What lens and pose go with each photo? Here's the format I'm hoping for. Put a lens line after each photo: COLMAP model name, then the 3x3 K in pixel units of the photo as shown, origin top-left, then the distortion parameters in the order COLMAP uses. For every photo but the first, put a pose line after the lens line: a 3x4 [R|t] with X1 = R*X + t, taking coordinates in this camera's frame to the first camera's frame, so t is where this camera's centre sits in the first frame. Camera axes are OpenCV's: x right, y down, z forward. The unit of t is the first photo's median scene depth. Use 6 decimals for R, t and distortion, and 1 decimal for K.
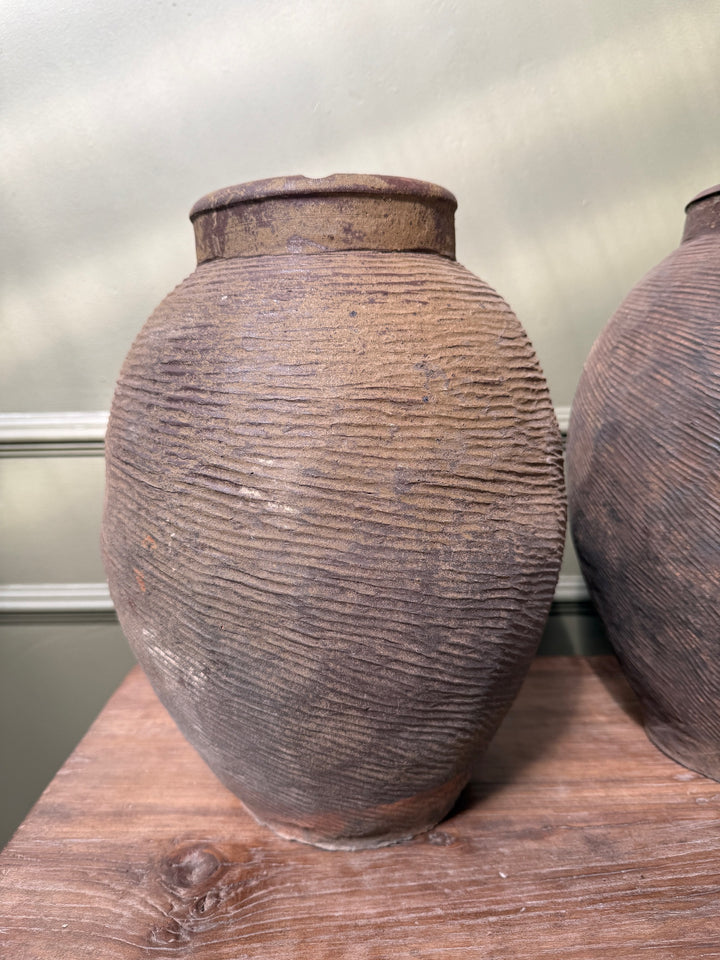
lens RADIAL K [[673.8, 0, 360.0], [0, 673.8, 480.0], [0, 0, 1]] dist [0.159475, -0.348587]
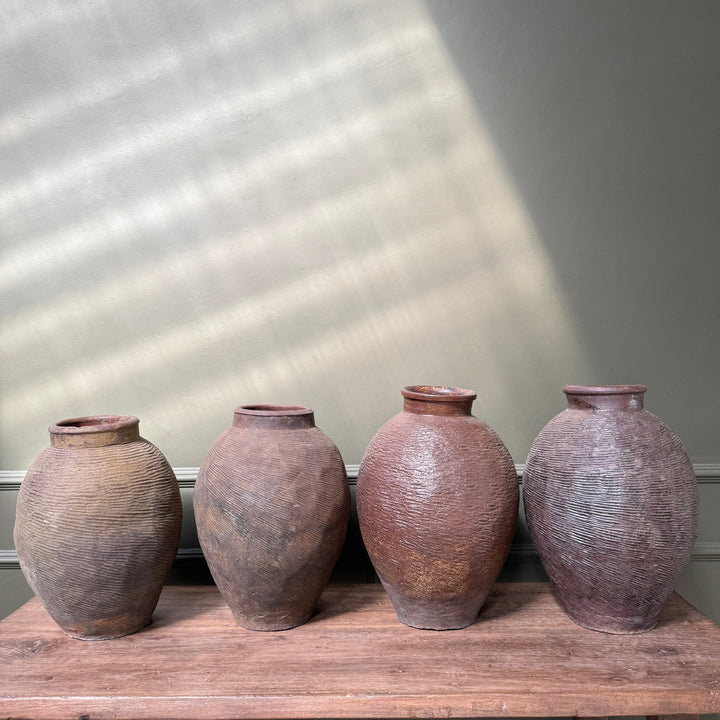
lens RADIAL K [[680.8, 0, 359.2], [0, 680.8, 357.4], [0, 0, 1]] dist [0.075070, -0.135841]
pose [[0.999122, -0.006926, -0.041321, 1.539797], [0.000914, 0.989607, -0.143795, -0.293423], [0.041888, 0.143631, 0.988744, -2.493396]]
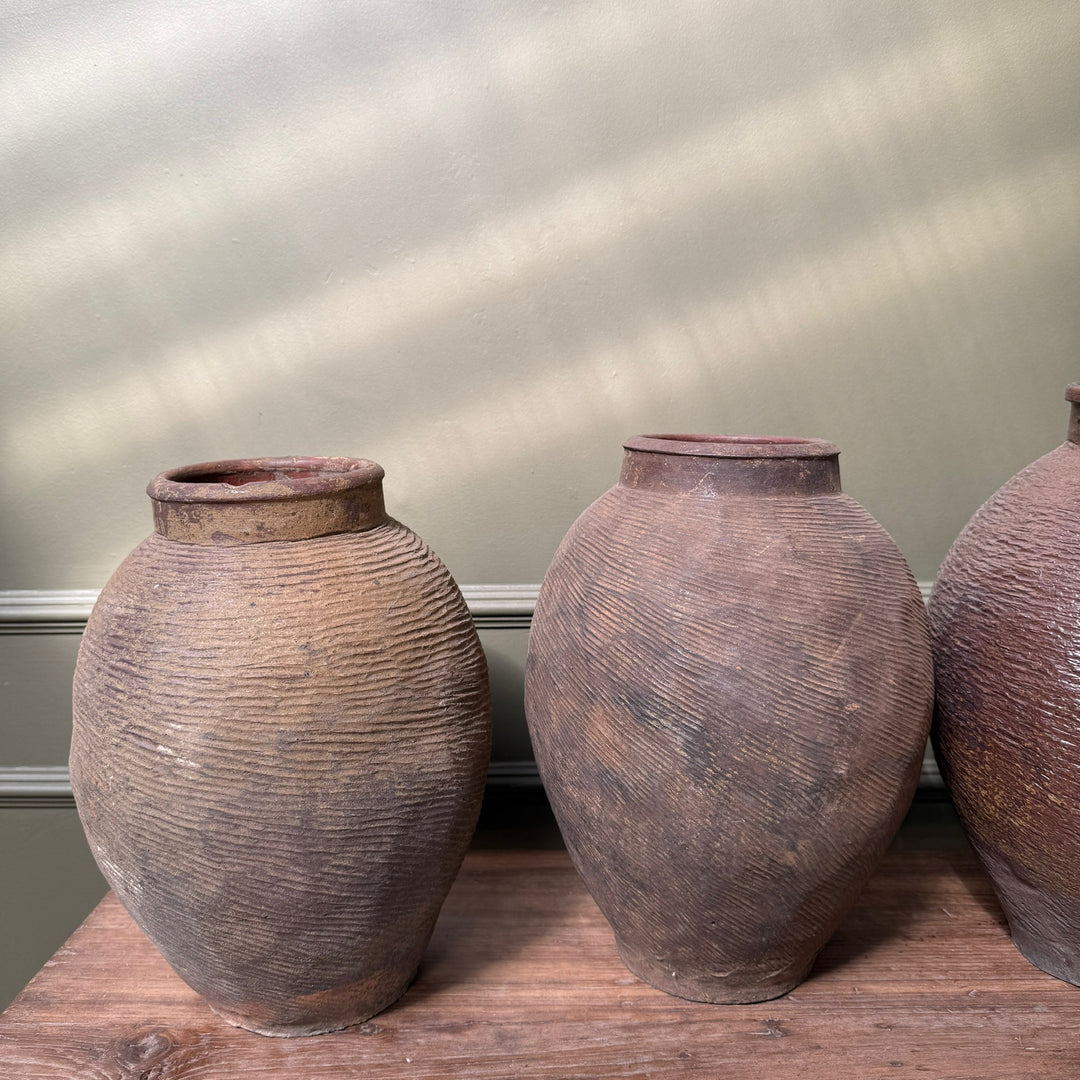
lens RADIAL K [[1007.5, 0, 540.0], [0, 1007.5, 540.0], [0, 0, 1]] dist [0.114282, -0.237127]
pose [[0.999529, 0.004371, -0.030367, 0.551501], [-0.004552, 0.999972, -0.005906, -0.337193], [0.030340, 0.006041, 0.999521, -0.835450]]
